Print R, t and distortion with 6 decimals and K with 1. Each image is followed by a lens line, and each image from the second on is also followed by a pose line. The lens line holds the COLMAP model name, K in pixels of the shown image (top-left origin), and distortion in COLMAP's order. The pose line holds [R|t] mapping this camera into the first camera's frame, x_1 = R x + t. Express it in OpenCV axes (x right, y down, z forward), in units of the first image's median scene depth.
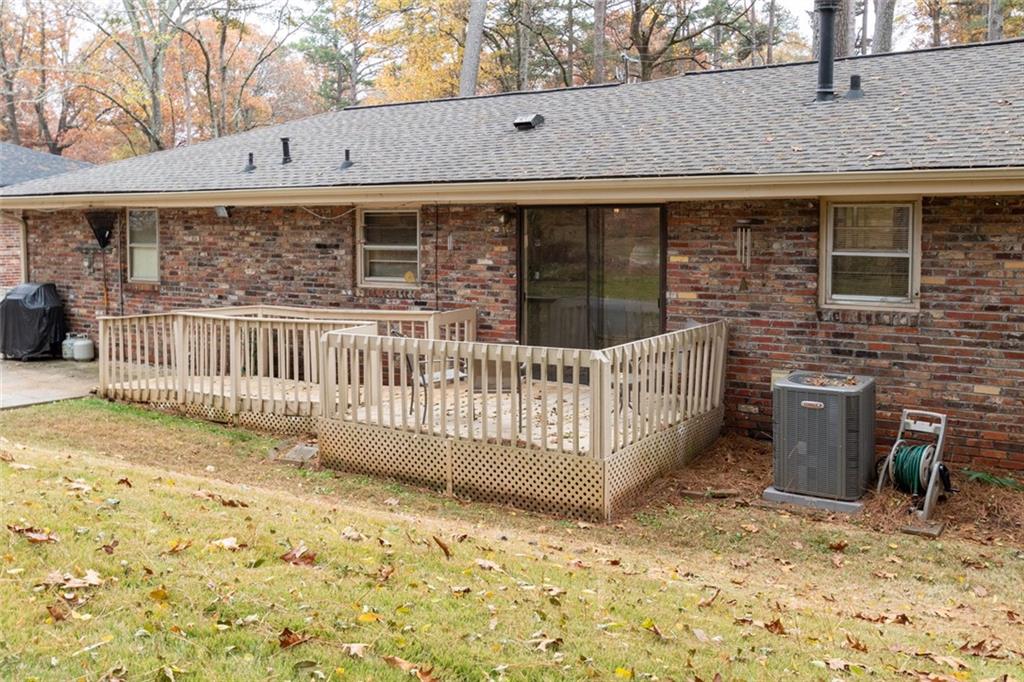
lens RADIAL K [[1018.7, 0, 482.8], [0, 1018.7, 272.4], [0, 0, 1]] dist [0.009049, 0.000000]
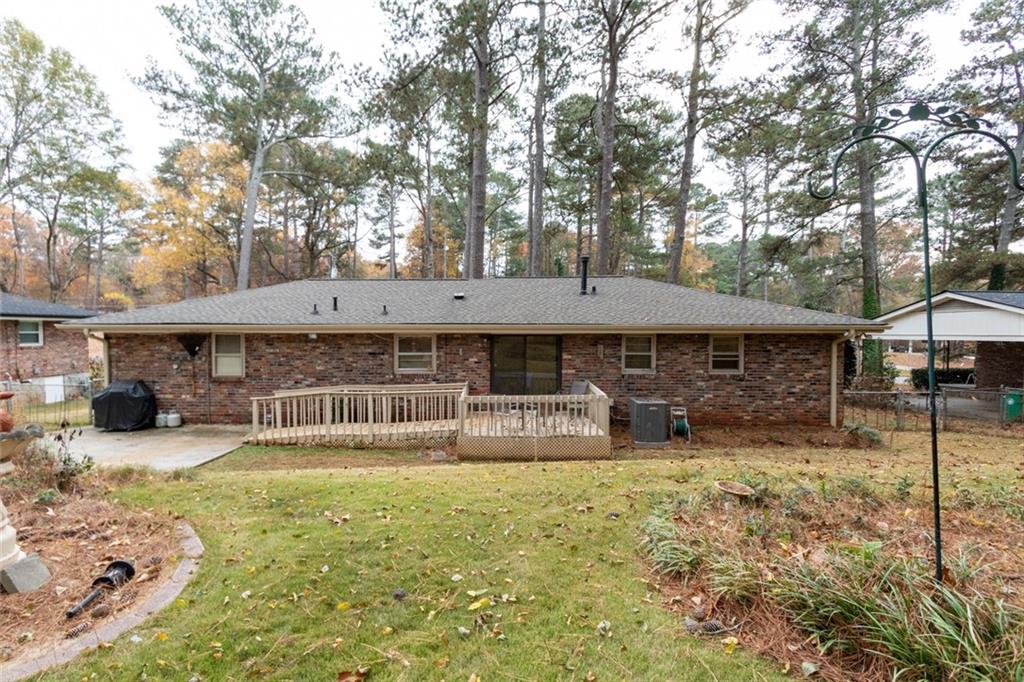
lens RADIAL K [[472.3, 0, 488.3], [0, 472.3, 339.4], [0, 0, 1]] dist [0.005813, 0.000165]
pose [[0.823253, -0.004884, 0.567653, -0.536957], [0.025205, 0.999291, -0.027957, -0.024162], [-0.567114, 0.037324, 0.822793, 0.127385]]
